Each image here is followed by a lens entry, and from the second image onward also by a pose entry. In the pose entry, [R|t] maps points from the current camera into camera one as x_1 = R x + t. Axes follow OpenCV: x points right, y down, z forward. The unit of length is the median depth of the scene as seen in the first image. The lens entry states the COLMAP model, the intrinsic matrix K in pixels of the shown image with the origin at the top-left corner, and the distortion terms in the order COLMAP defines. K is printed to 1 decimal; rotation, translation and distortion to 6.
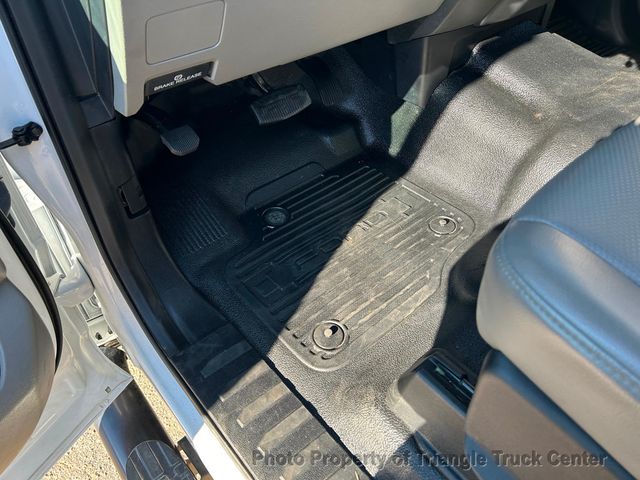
lens RADIAL K [[479.0, 0, 316.9], [0, 479.0, 243.1], [0, 0, 1]] dist [0.063280, -0.072070]
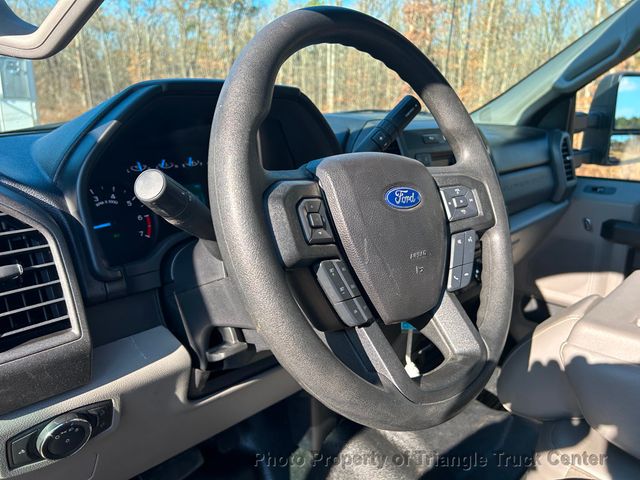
lens RADIAL K [[479.0, 0, 316.9], [0, 479.0, 243.1], [0, 0, 1]] dist [0.063280, -0.072070]
pose [[0.992371, 0.008478, 0.122997, 0.094254], [0.049929, 0.884526, -0.463812, -0.211783], [-0.112727, 0.466415, 0.877354, -0.123535]]
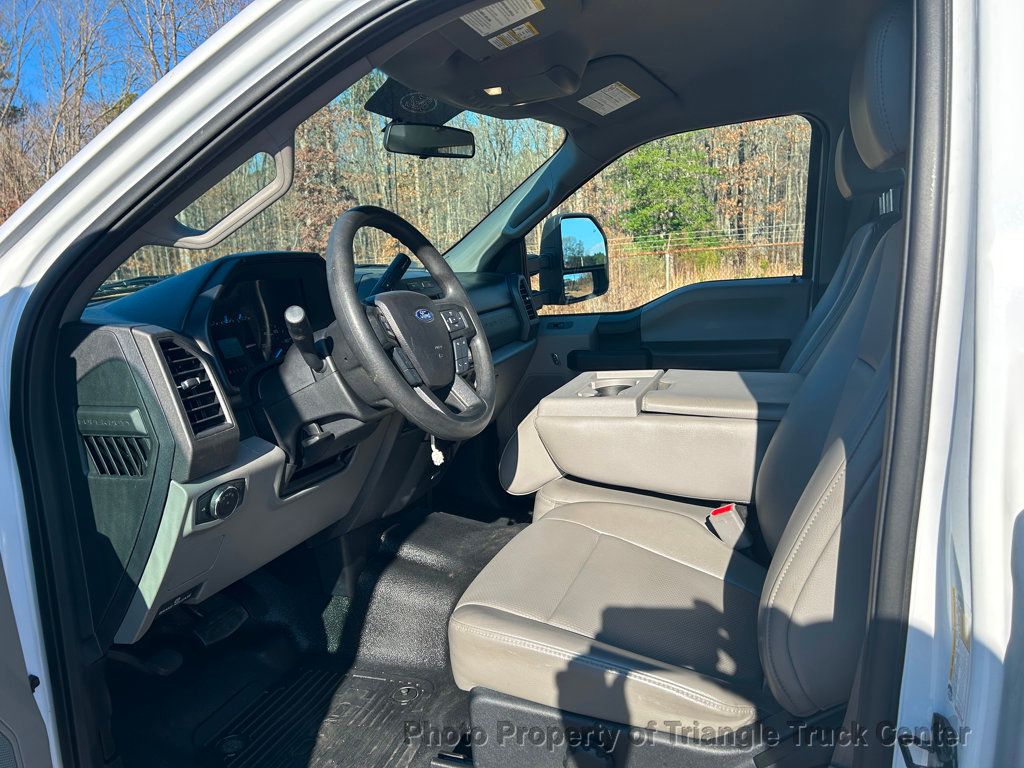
lens RADIAL K [[766.4, 0, 507.1], [0, 766.4, 389.0], [0, 0, 1]] dist [0.063280, -0.072070]
pose [[0.857152, -0.108173, 0.503577, -0.306243], [0.375119, 0.801086, -0.466419, 0.284299], [-0.352955, 0.588693, 0.727230, -0.647460]]
